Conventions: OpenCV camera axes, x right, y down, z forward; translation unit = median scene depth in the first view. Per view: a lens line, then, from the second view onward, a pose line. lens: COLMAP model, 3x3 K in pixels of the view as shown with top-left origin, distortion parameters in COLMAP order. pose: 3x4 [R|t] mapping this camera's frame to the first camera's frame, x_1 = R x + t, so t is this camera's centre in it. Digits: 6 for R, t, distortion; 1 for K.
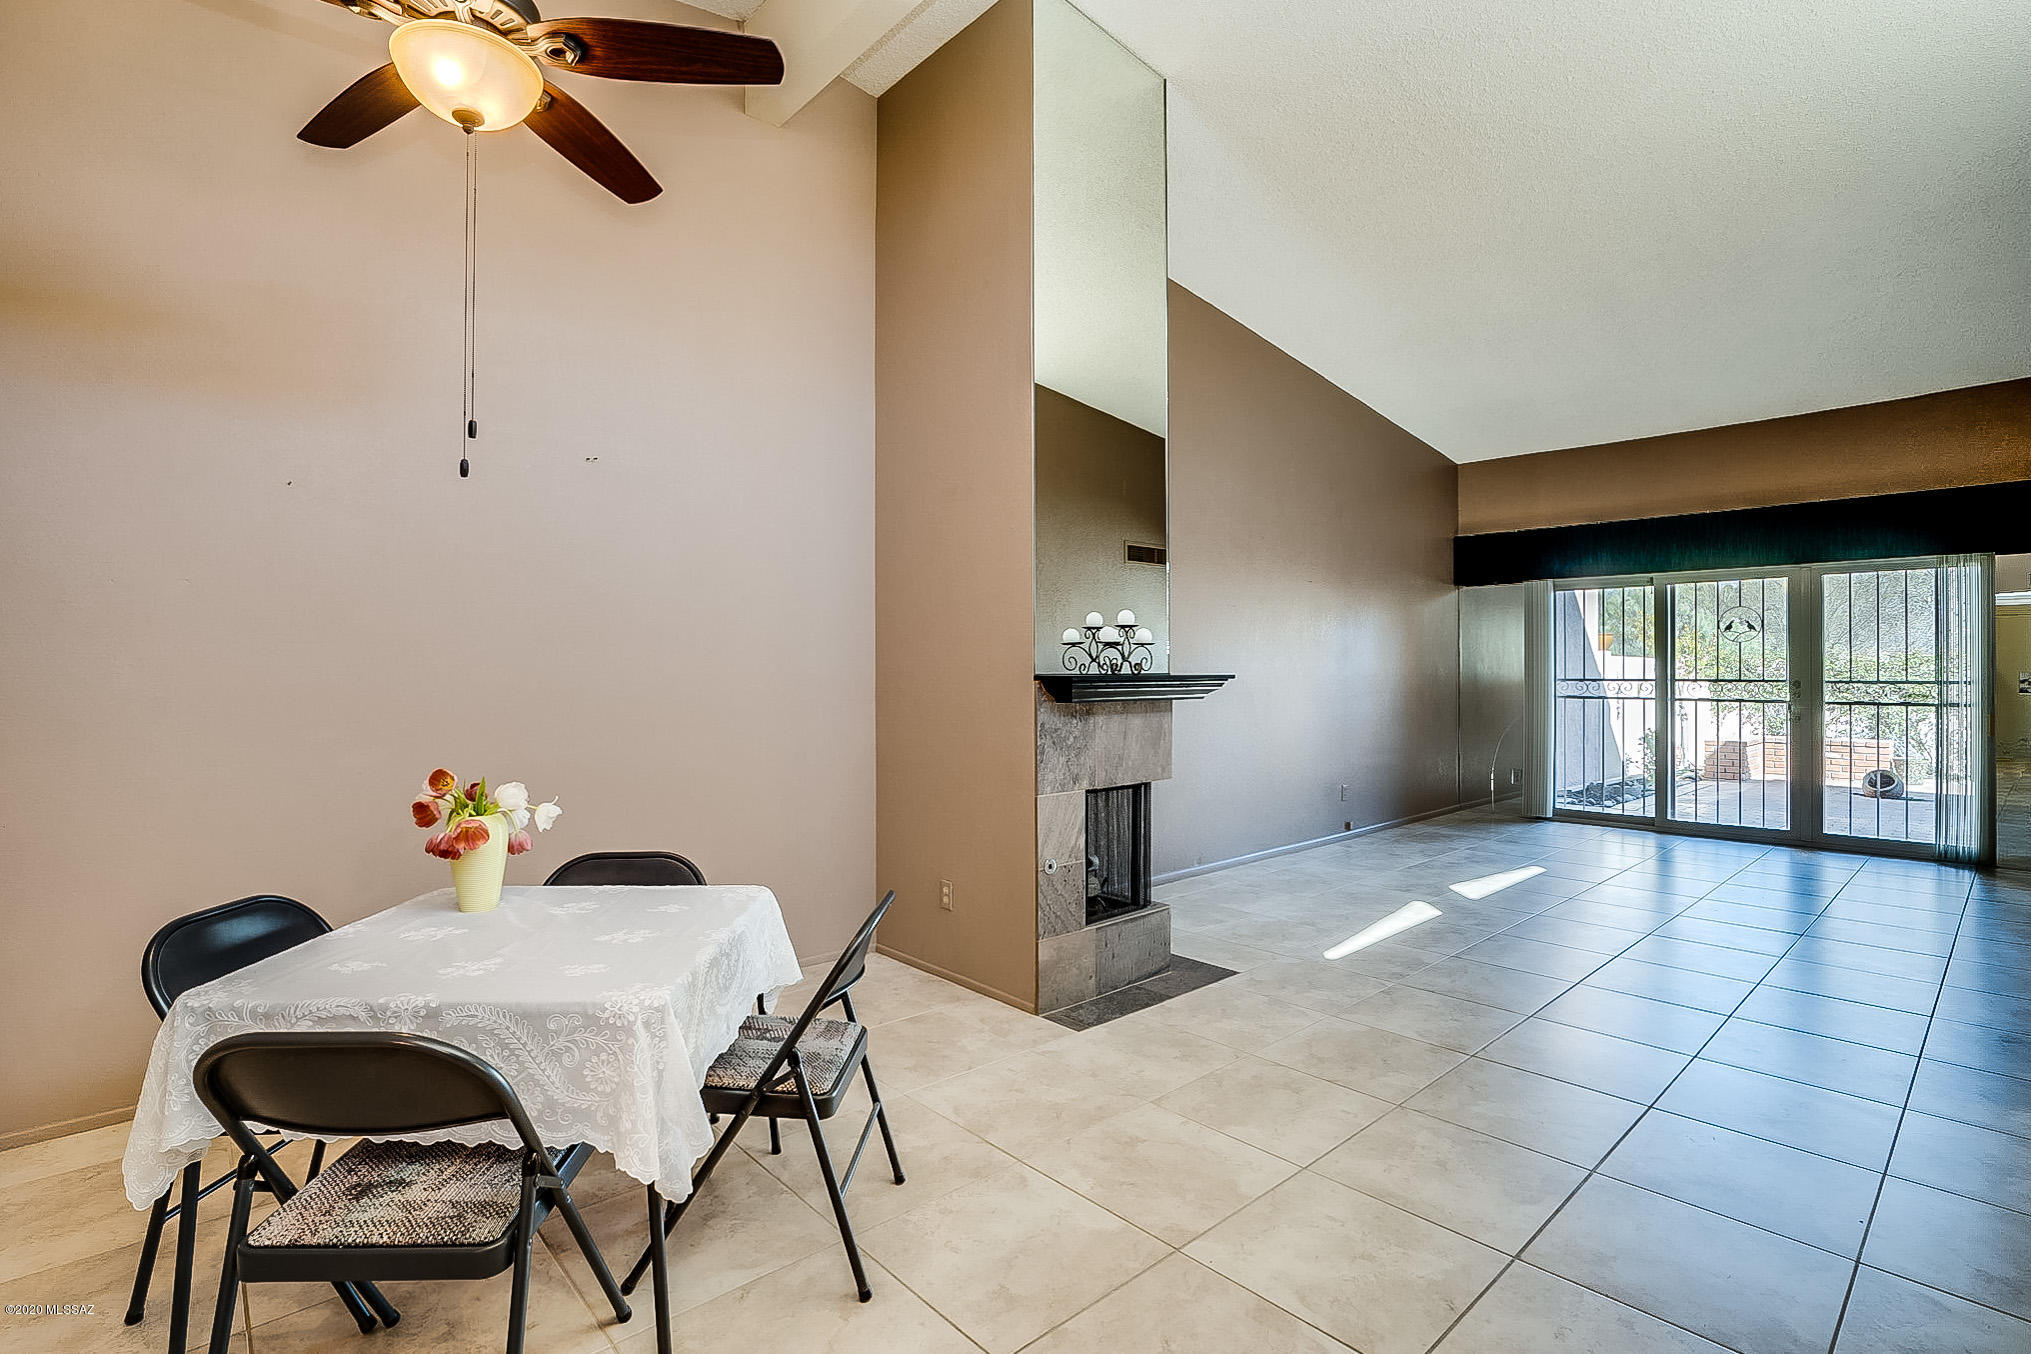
lens RADIAL K [[953.6, 0, 1015.5], [0, 953.6, 677.0], [0, 0, 1]] dist [-0.031564, 0.000323]
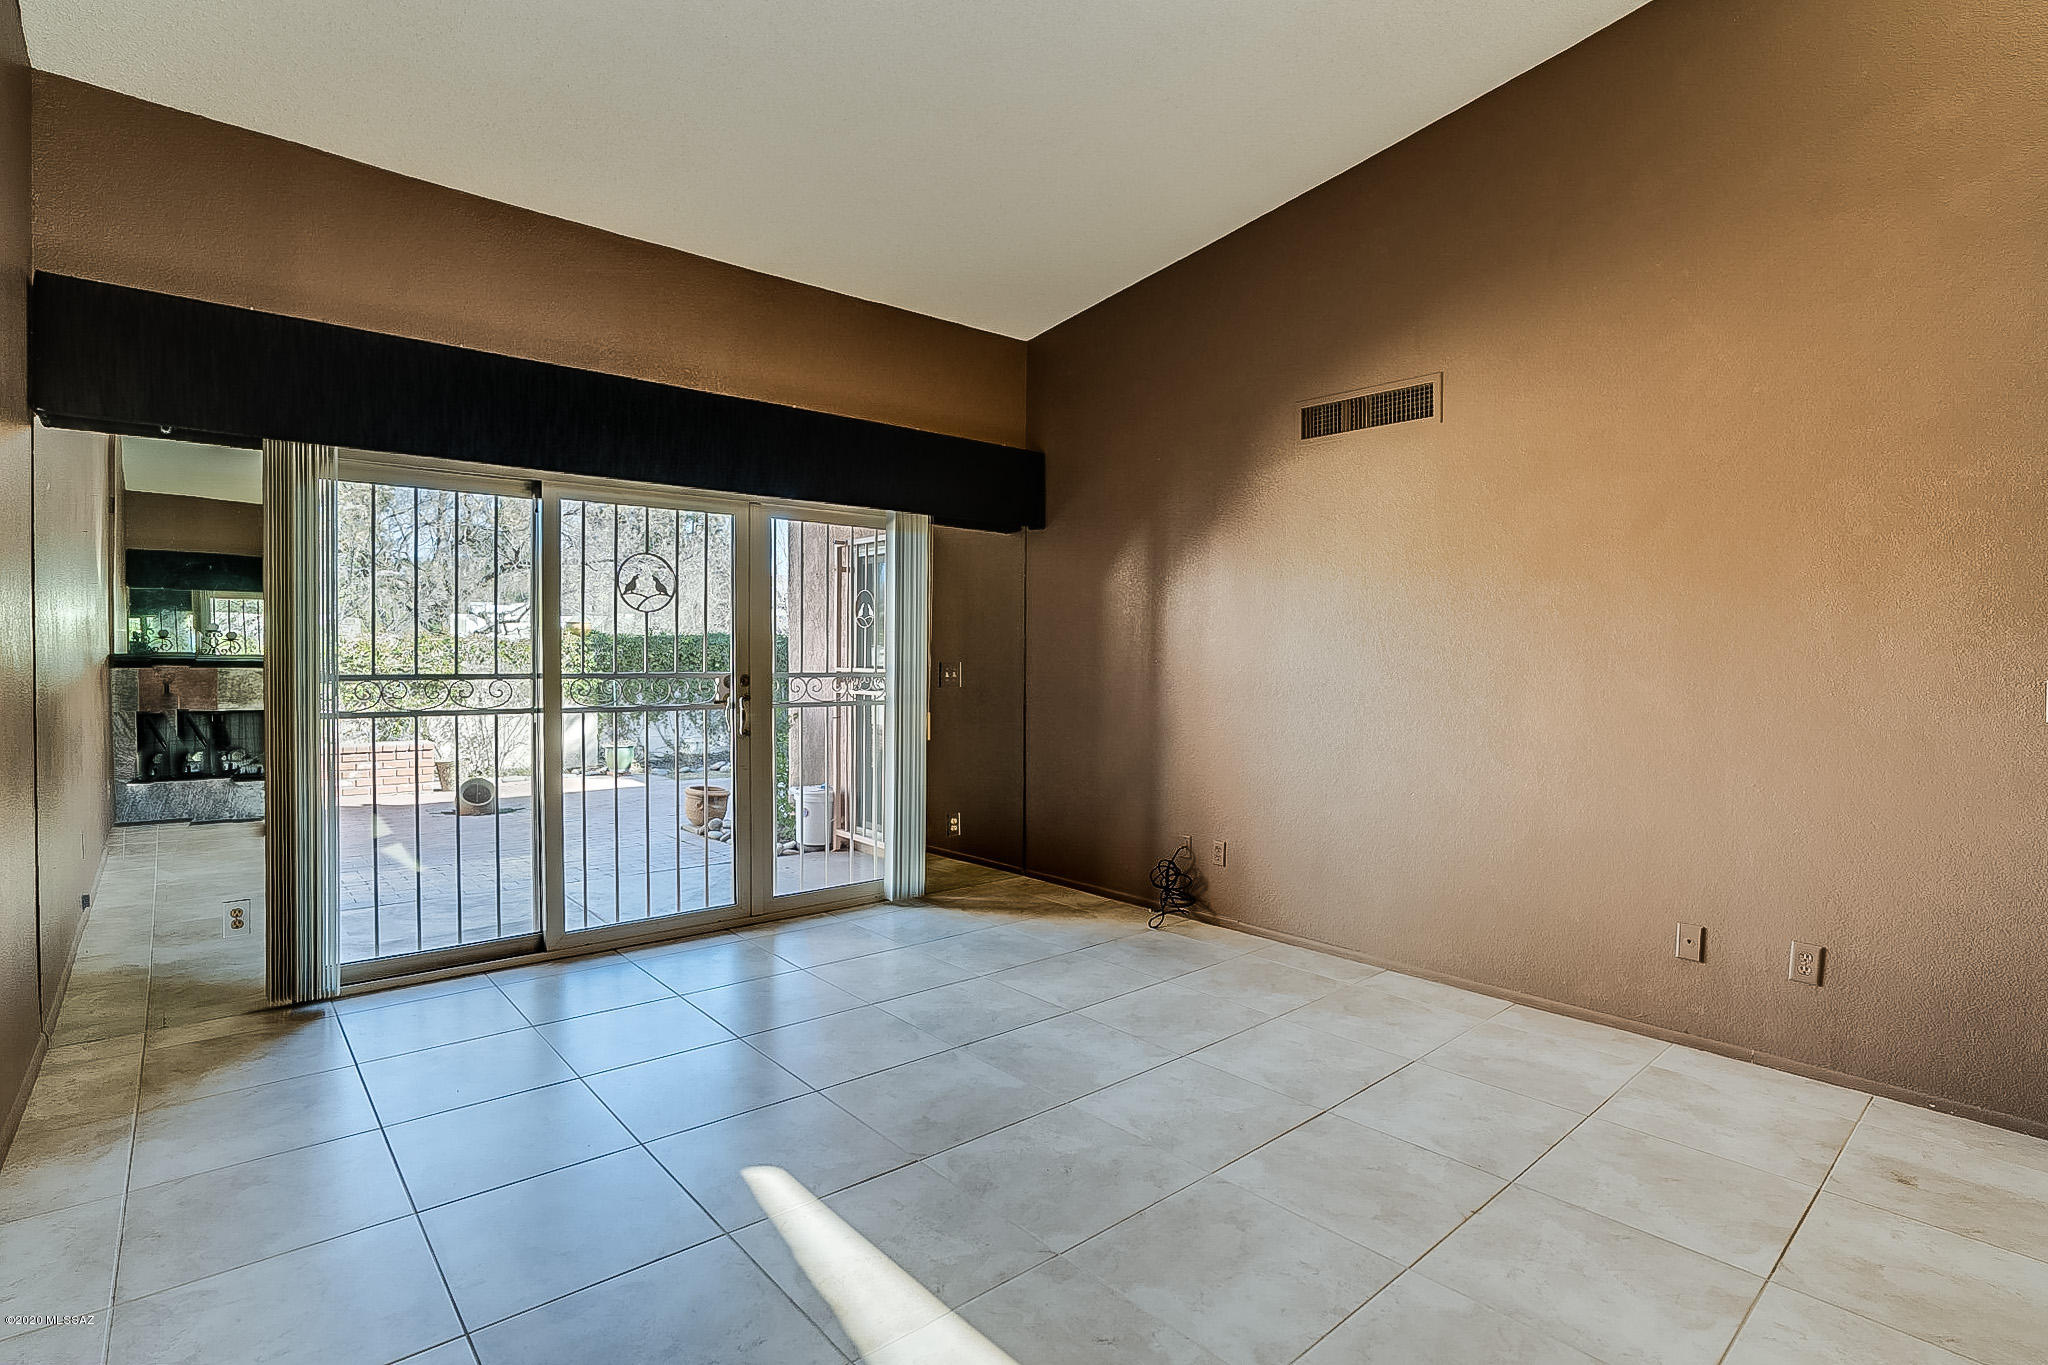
lens RADIAL K [[959.4, 0, 1014.4], [0, 959.4, 674.7], [0, 0, 1]] dist [-0.059577, 0.022409]
pose [[0.019804, -0.011064, 0.999743, 0.154776], [0.006629, 0.999918, 0.010935, -0.001321], [-0.999782, 0.006411, 0.019875, 0.734651]]
